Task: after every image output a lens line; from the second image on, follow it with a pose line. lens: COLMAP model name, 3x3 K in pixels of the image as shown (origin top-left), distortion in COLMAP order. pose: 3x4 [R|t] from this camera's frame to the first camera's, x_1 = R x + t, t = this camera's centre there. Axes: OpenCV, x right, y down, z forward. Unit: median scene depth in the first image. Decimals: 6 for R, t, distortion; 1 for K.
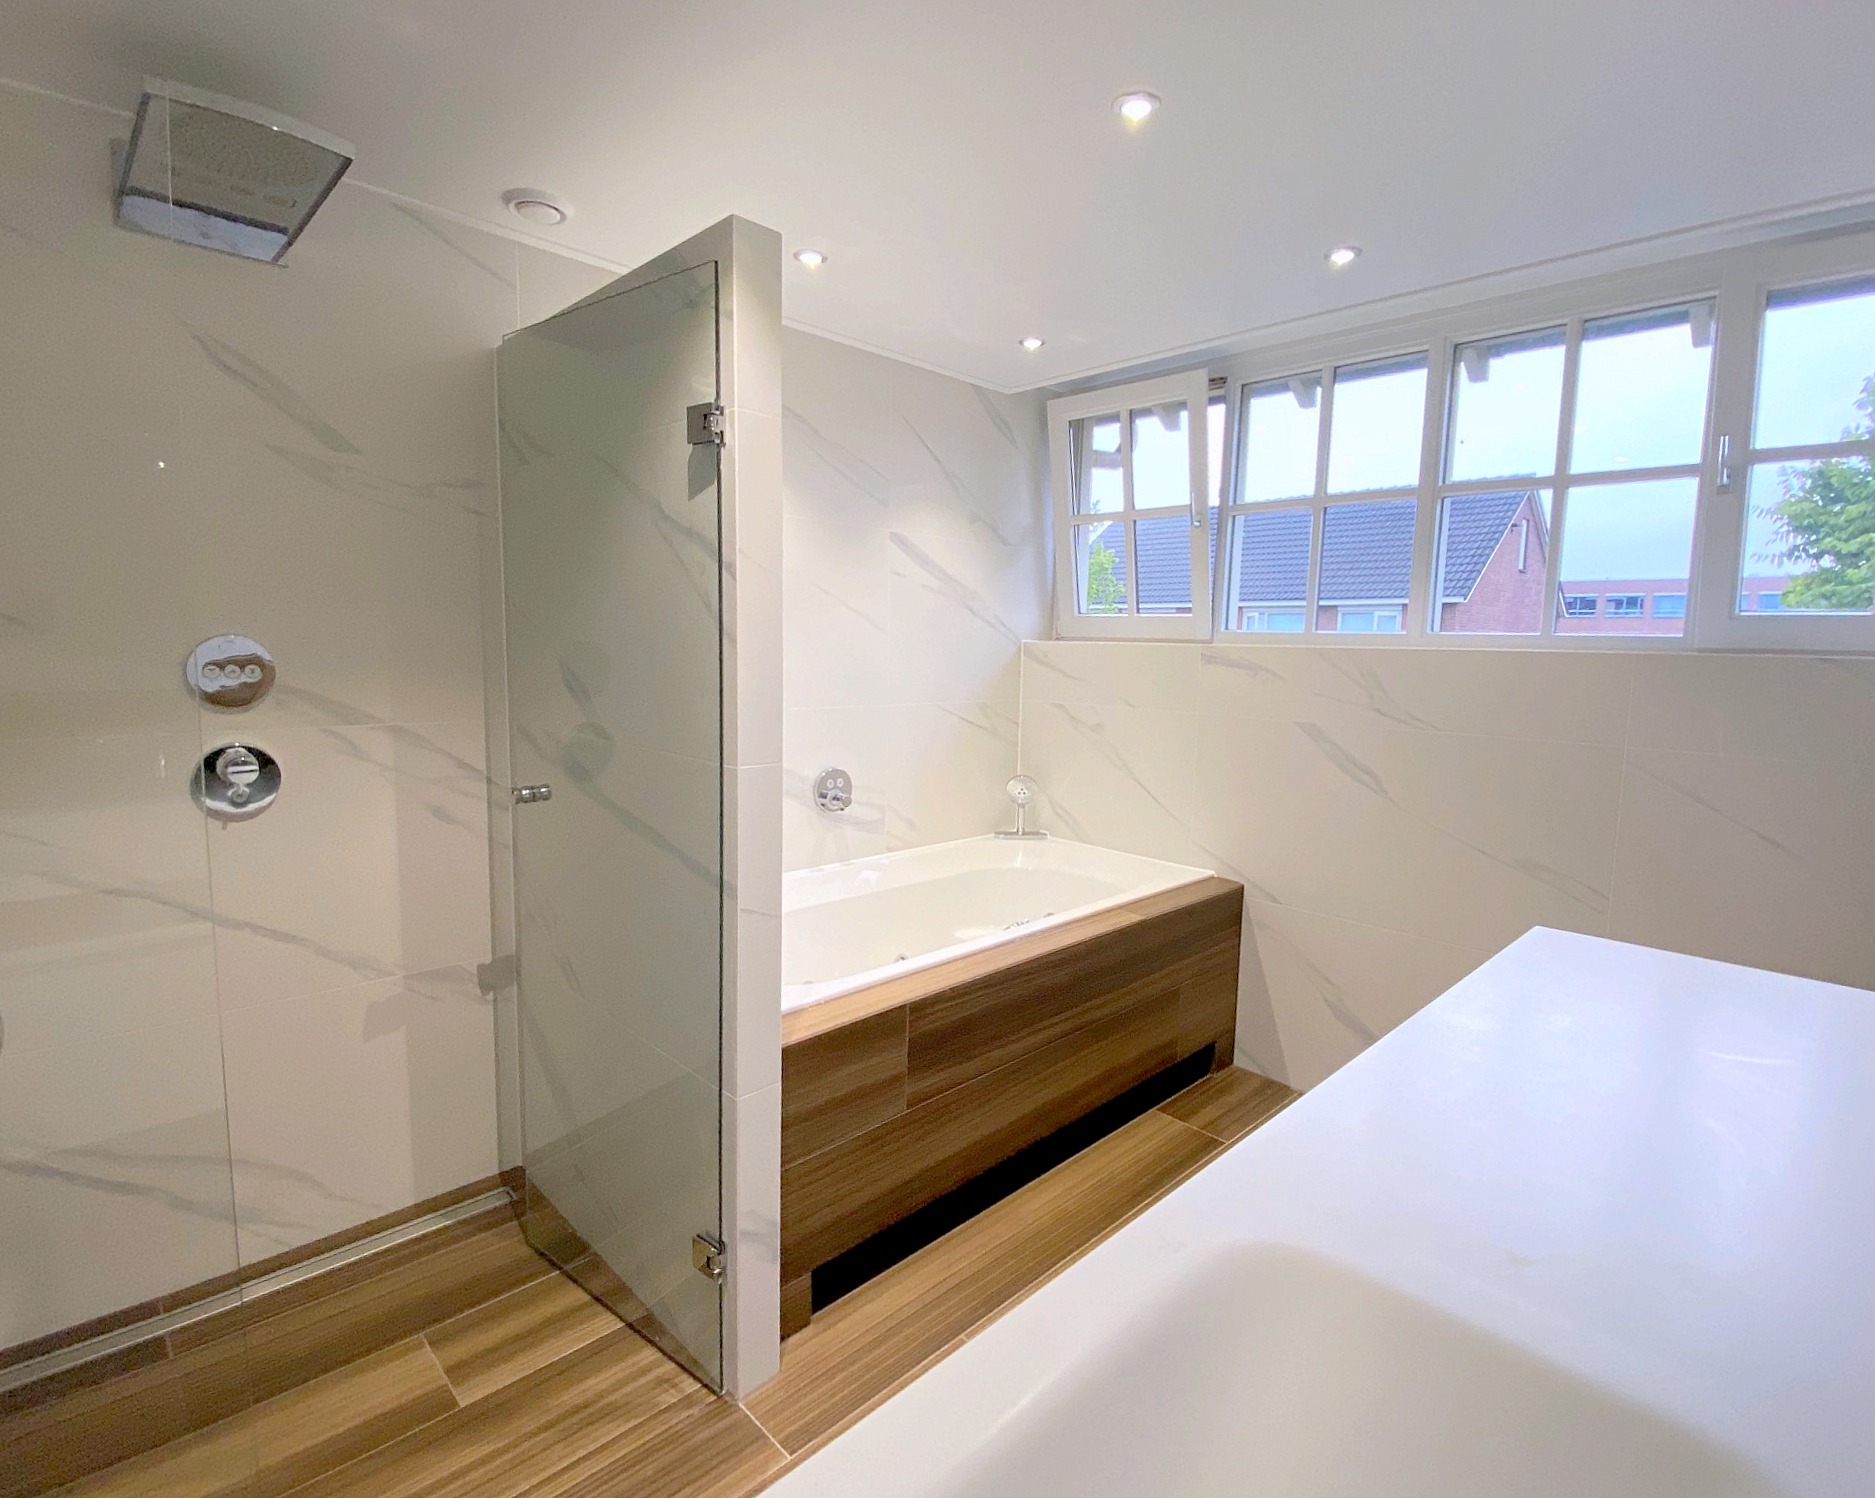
lens RADIAL K [[926.8, 0, 937.5], [0, 926.8, 749.0], [0, 0, 1]] dist [0.076926, -0.049987]
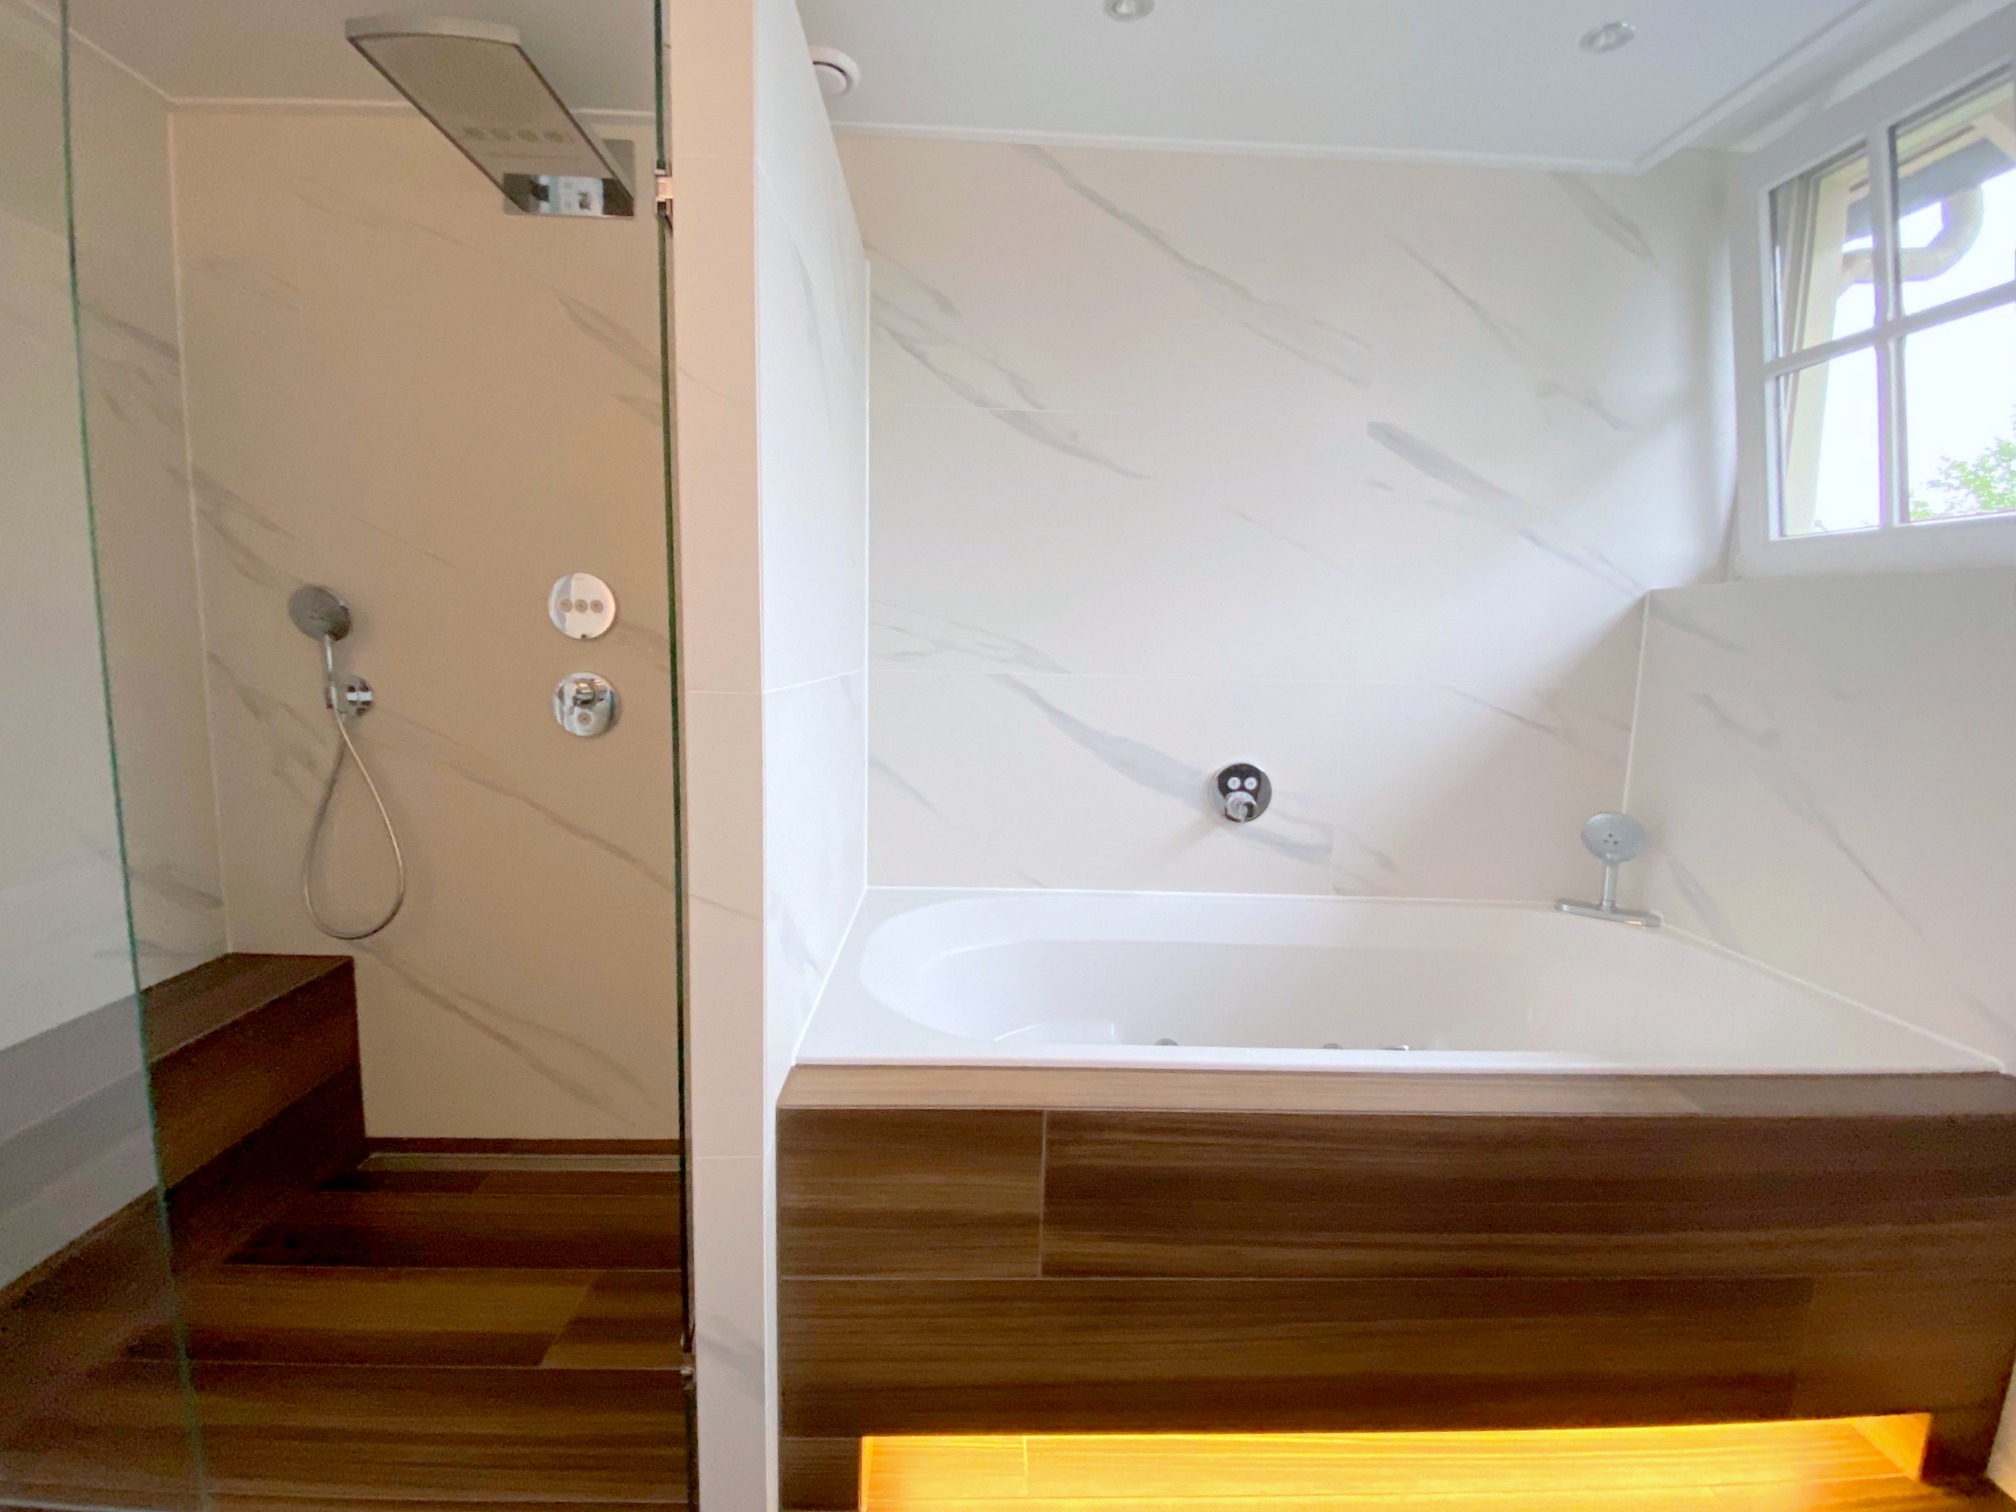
lens RADIAL K [[929.2, 0, 1008.0], [0, 929.2, 756.0], [0, 0, 1]] dist [0.032424, -0.026576]
pose [[0.739670, 0.083436, -0.667777, 0.337114], [-0.090358, 0.995613, 0.024313, 0.020982], [0.666876, 0.042356, 0.743964, 0.488036]]
